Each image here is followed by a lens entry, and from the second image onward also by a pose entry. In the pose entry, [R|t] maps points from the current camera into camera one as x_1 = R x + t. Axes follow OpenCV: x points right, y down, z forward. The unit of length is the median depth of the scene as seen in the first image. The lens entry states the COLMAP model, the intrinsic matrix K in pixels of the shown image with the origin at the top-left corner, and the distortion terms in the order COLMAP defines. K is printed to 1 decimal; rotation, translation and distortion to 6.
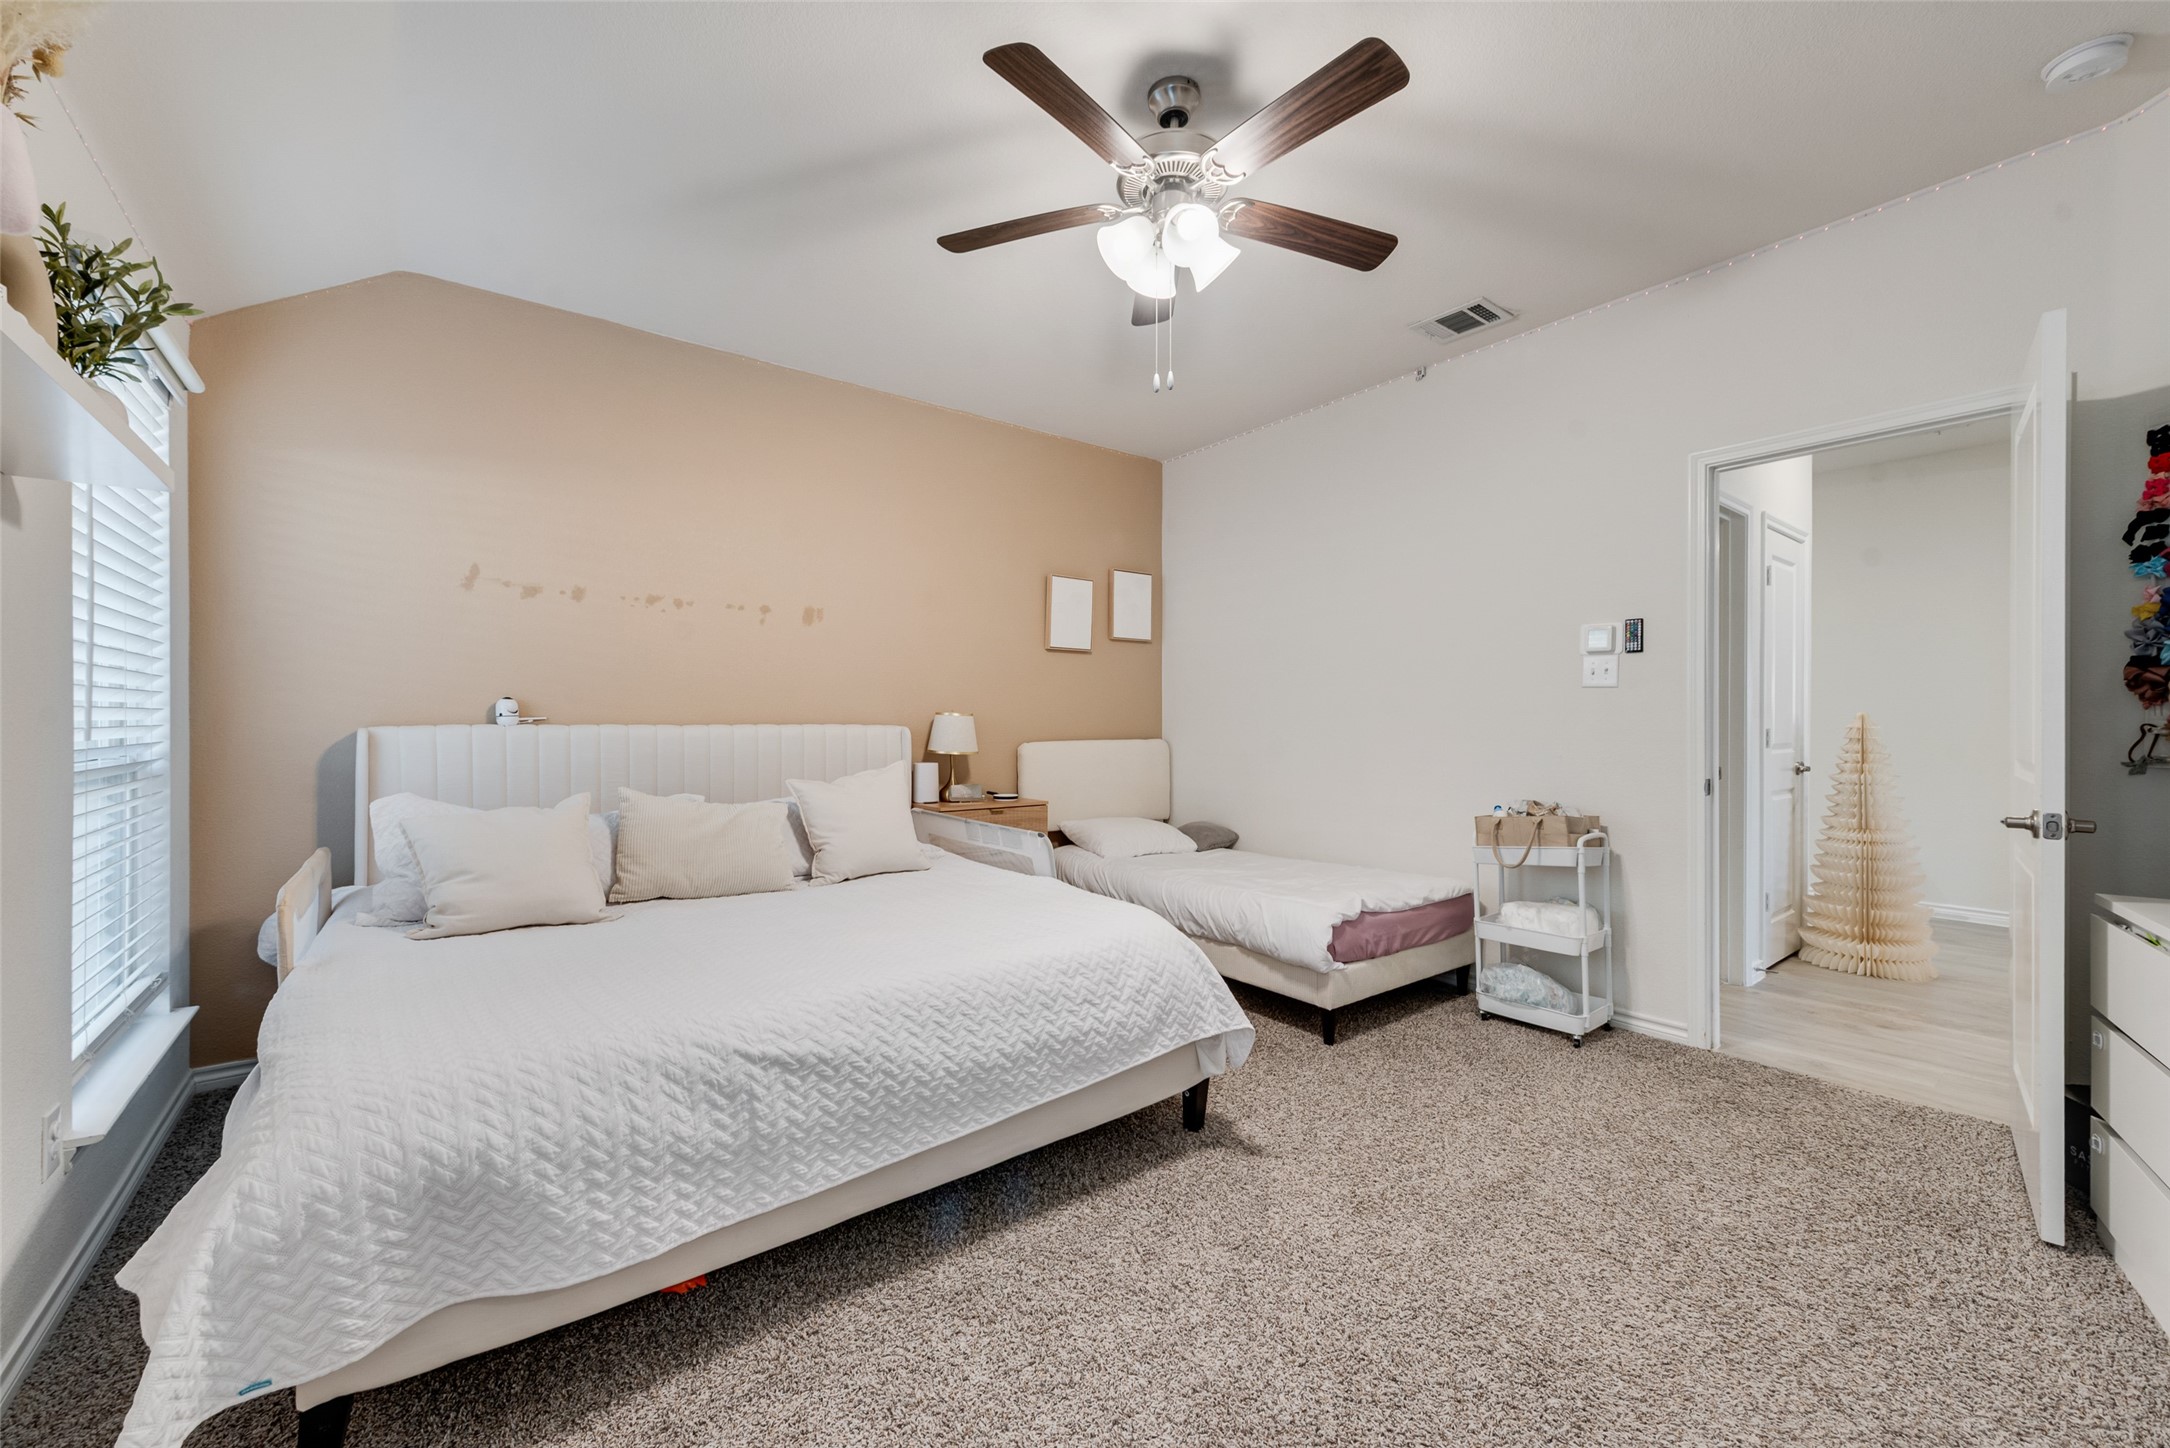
lens RADIAL K [[857.1, 0, 1078.5], [0, 857.1, 730.1], [0, 0, 1]] dist [0.001346, 0.000105]
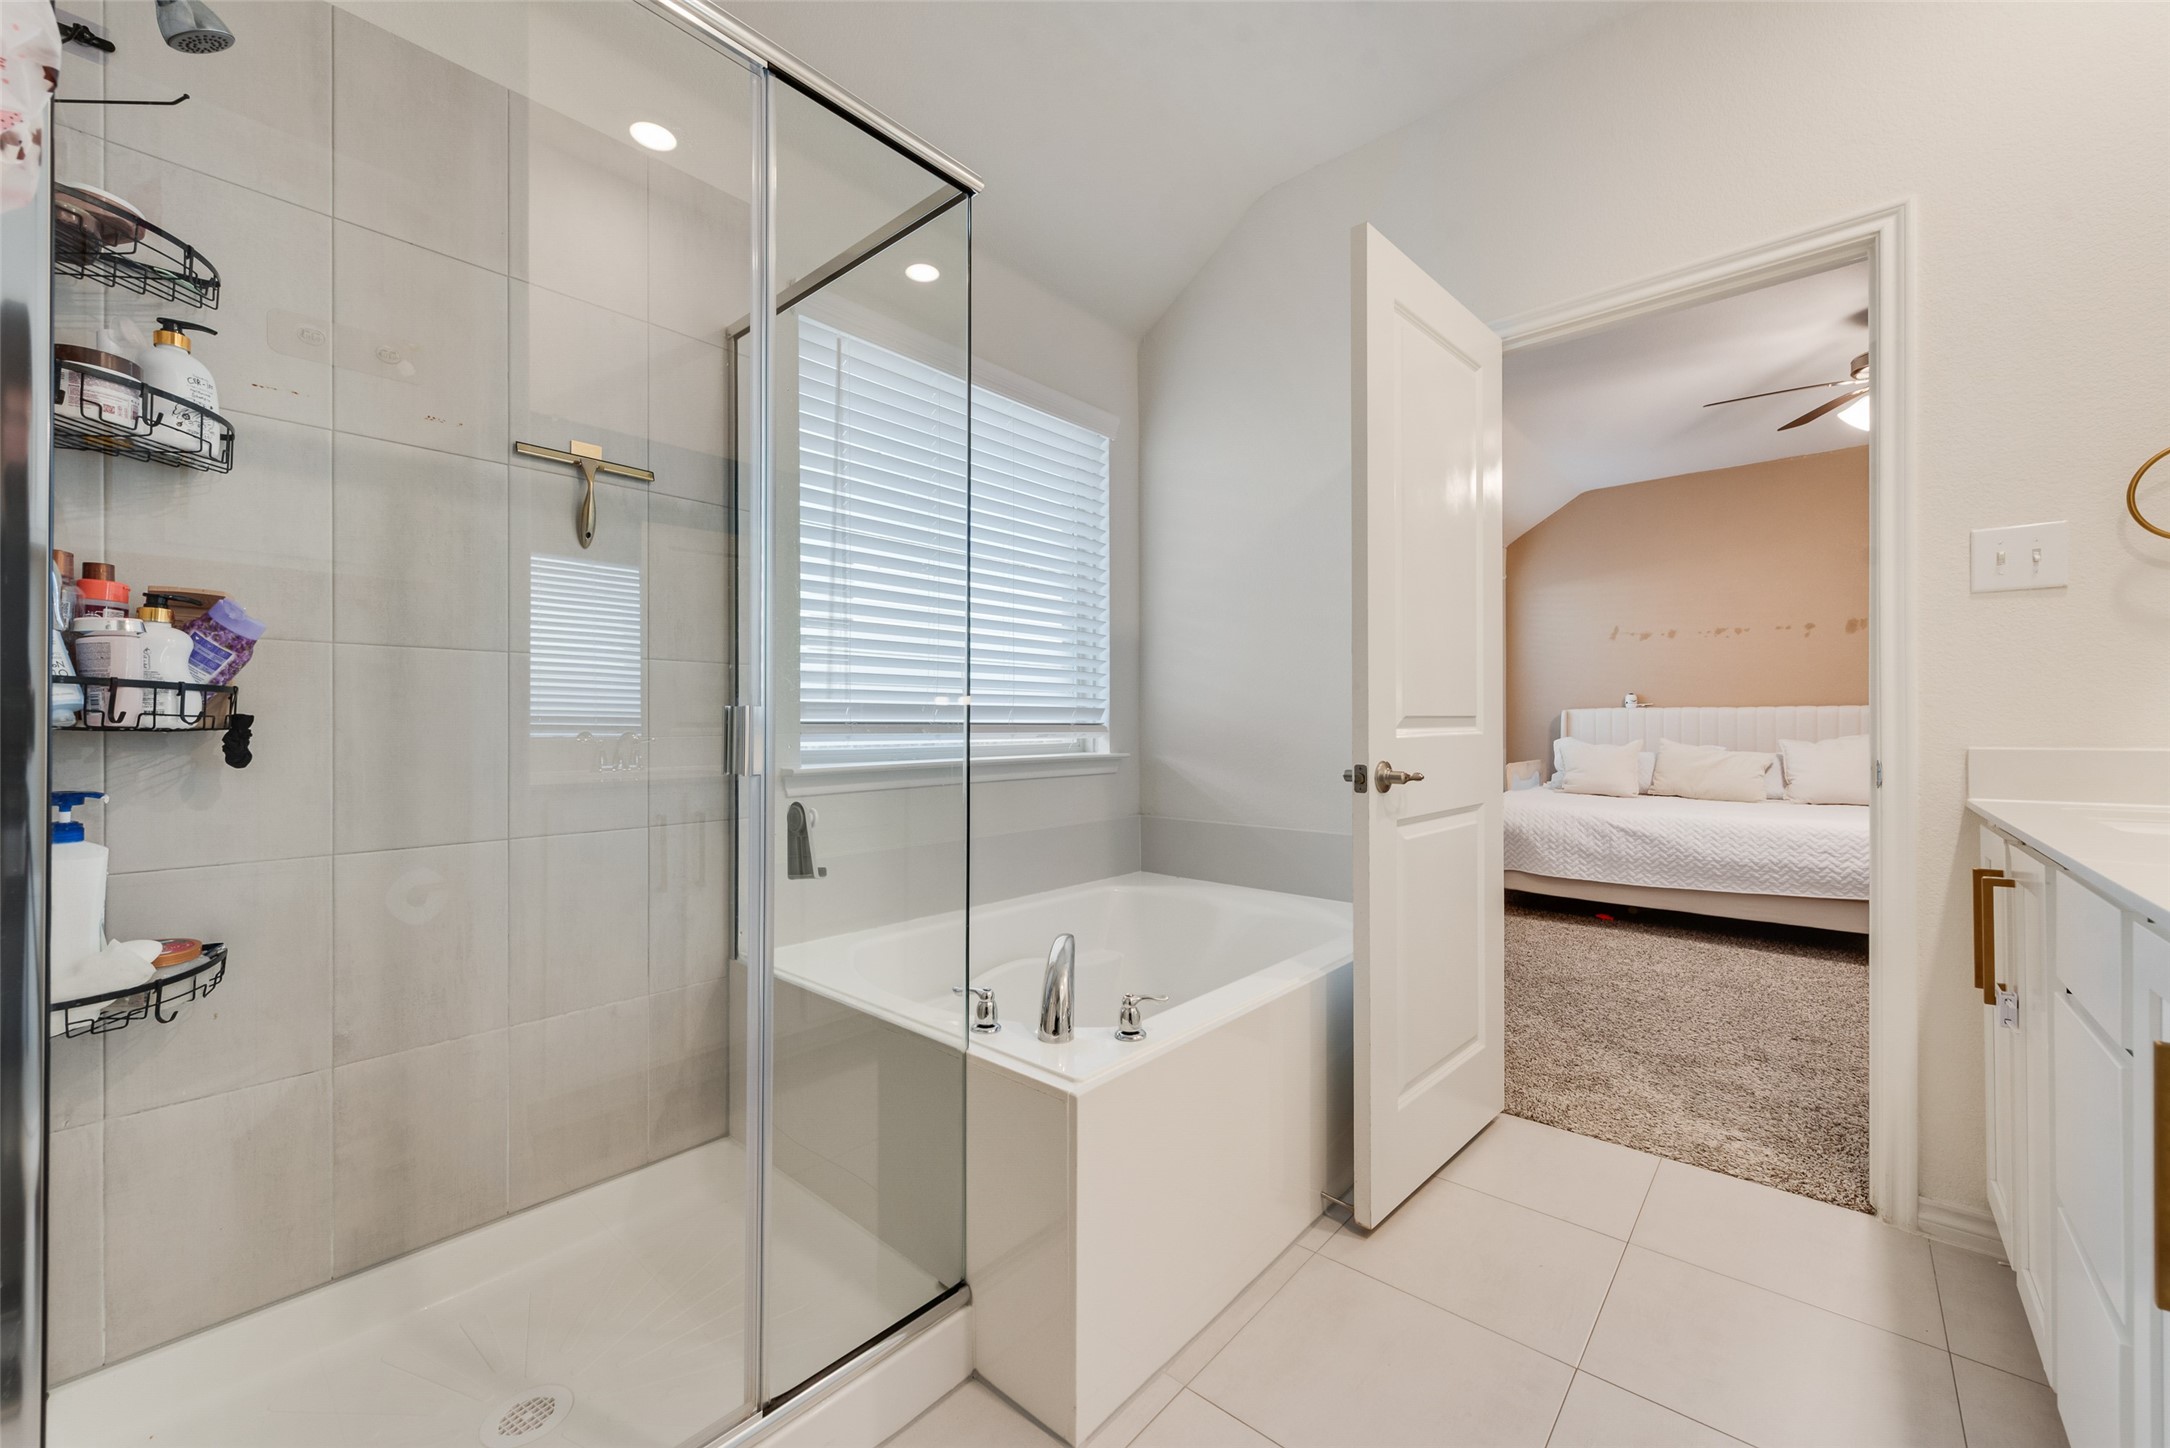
lens RADIAL K [[857.1, 0, 1079.0], [0, 857.1, 721.5], [0, 0, 1]] dist [0.001346, 0.000105]
pose [[0.197321, -0.003348, -0.980333, 0.981070], [-0.005797, 0.999973, -0.004582, 0.040796], [0.980322, 0.006588, 0.197296, -0.594991]]
